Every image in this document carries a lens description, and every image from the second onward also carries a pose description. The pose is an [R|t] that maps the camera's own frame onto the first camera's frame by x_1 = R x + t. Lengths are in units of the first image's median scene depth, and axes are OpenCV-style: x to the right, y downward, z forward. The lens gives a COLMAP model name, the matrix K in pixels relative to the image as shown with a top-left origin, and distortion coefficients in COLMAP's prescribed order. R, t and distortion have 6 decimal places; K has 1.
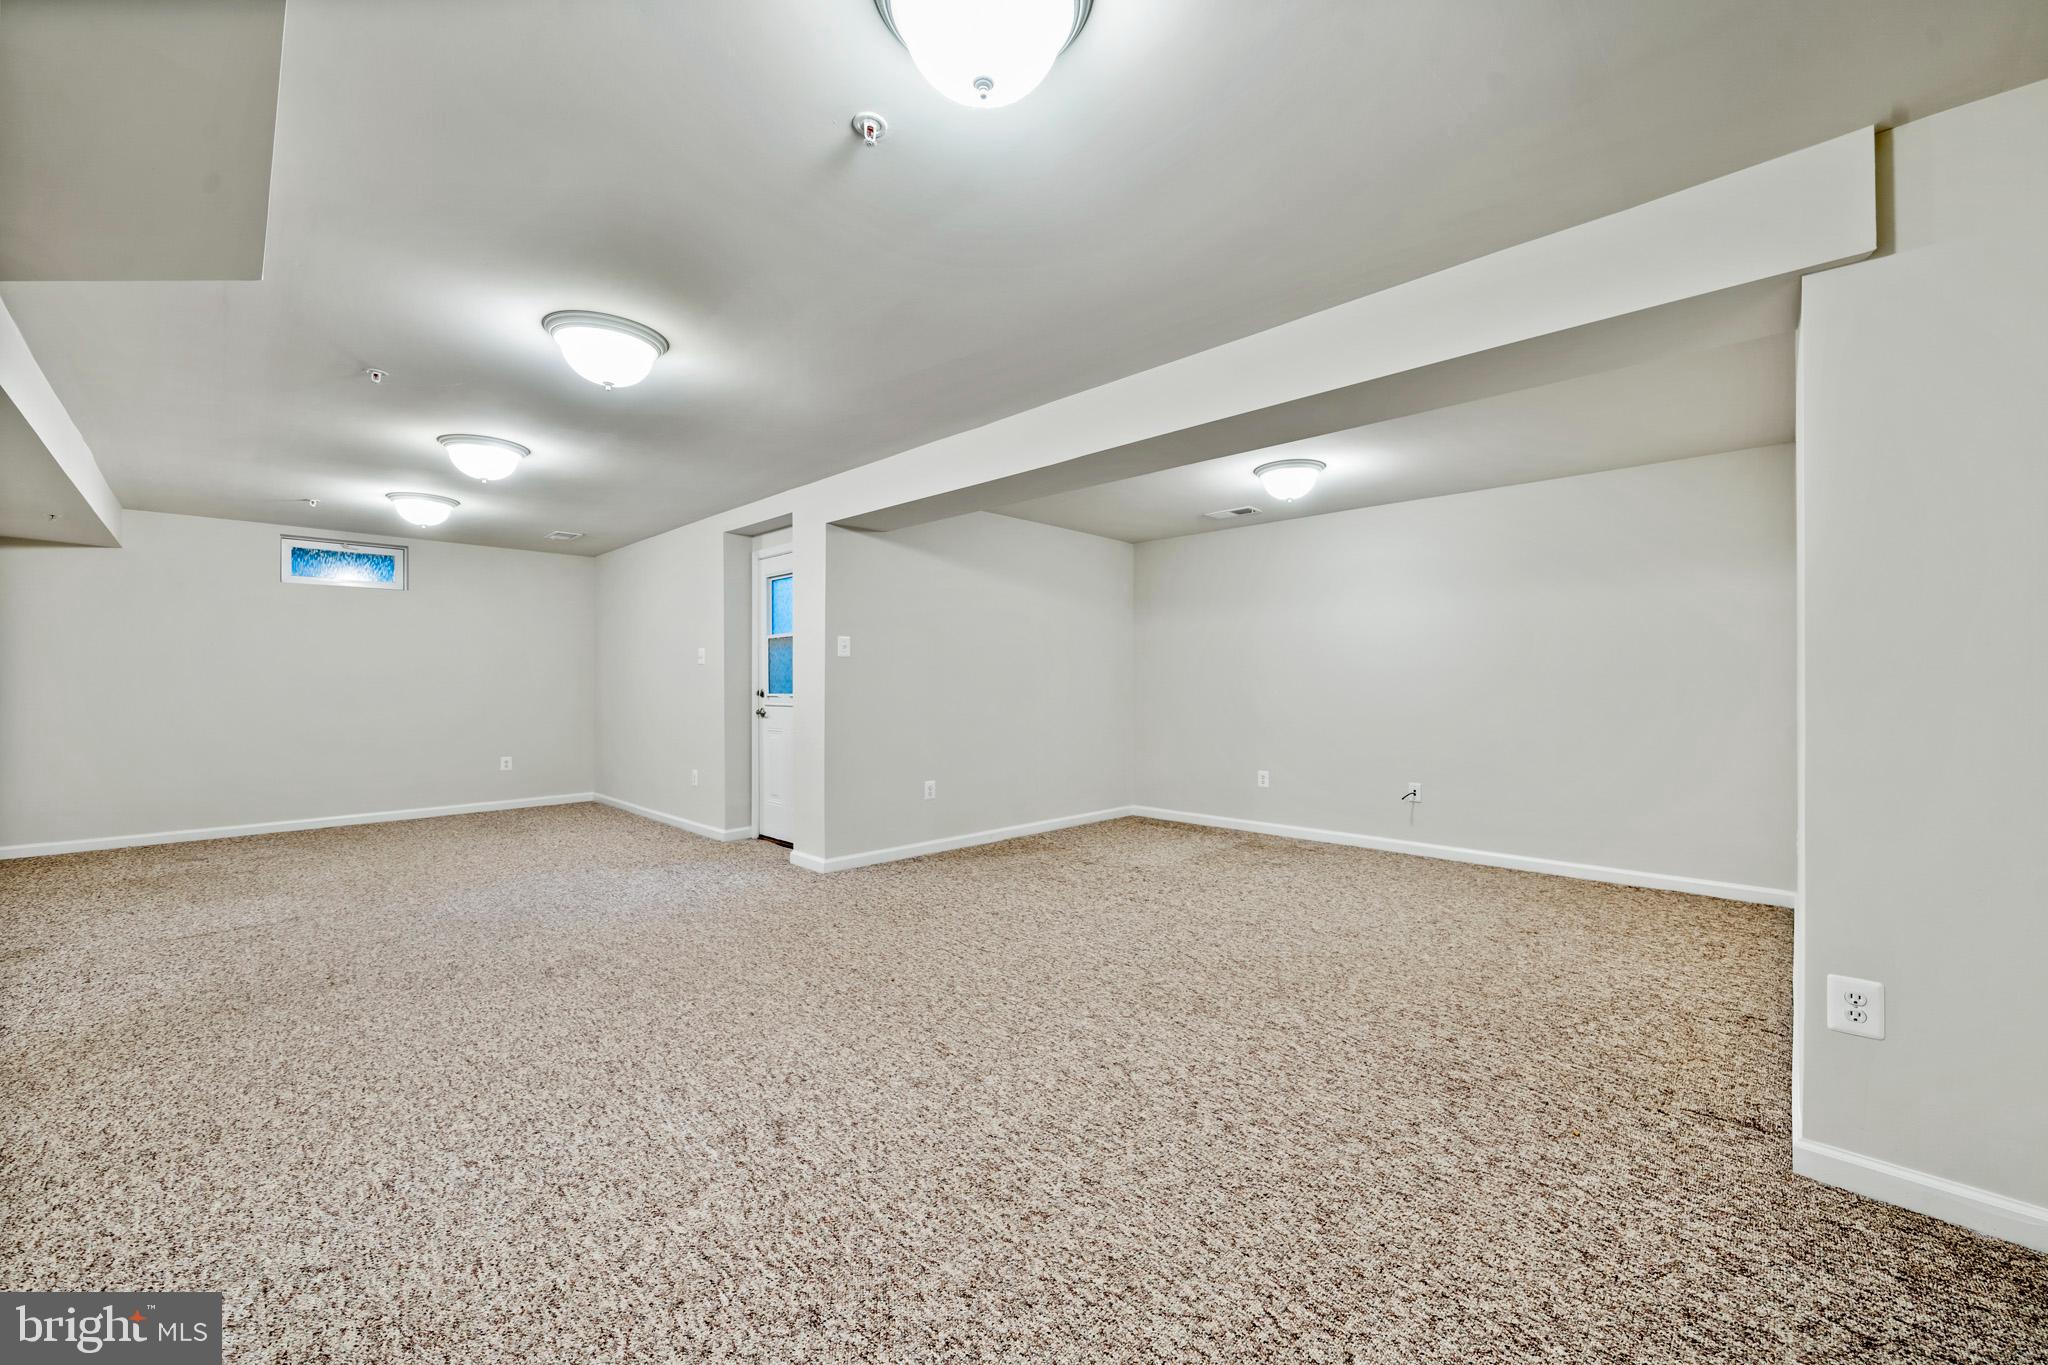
lens RADIAL K [[778.3, 0, 1018.7], [0, 778.3, 681.2], [0, 0, 1]] dist [0.001306, -0.000366]
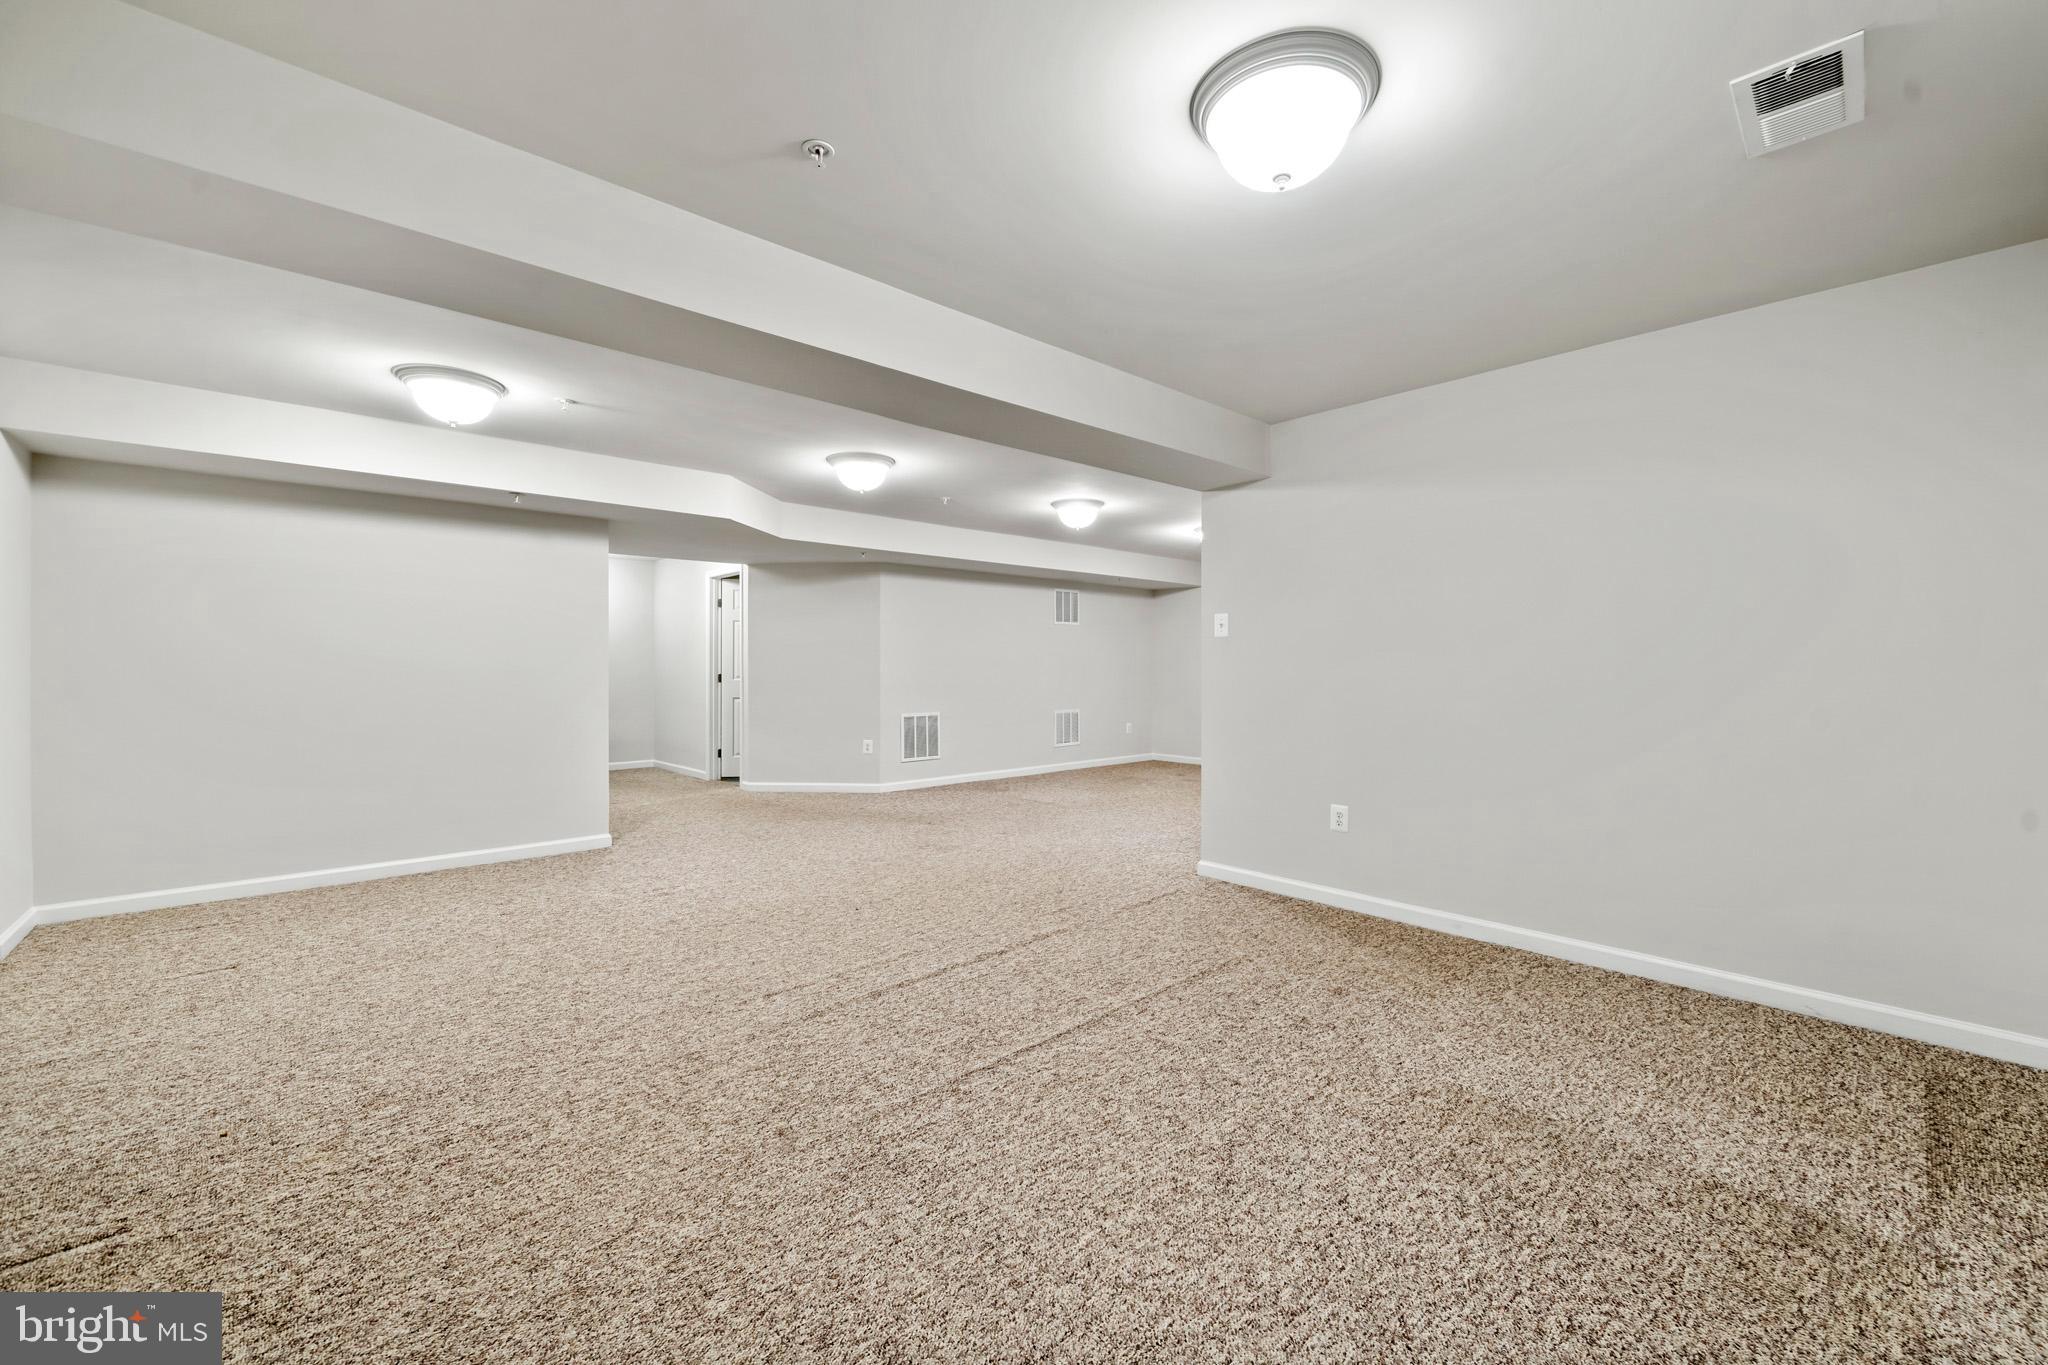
lens RADIAL K [[778.3, 0, 1026.6], [0, 778.3, 678.8], [0, 0, 1]] dist [0.001306, -0.000366]
pose [[-0.020294, 0.016285, -0.999661, 1.261517], [0.006162, 0.999850, 0.016163, 0.000076], [0.999775, -0.005832, -0.020391, 1.539822]]
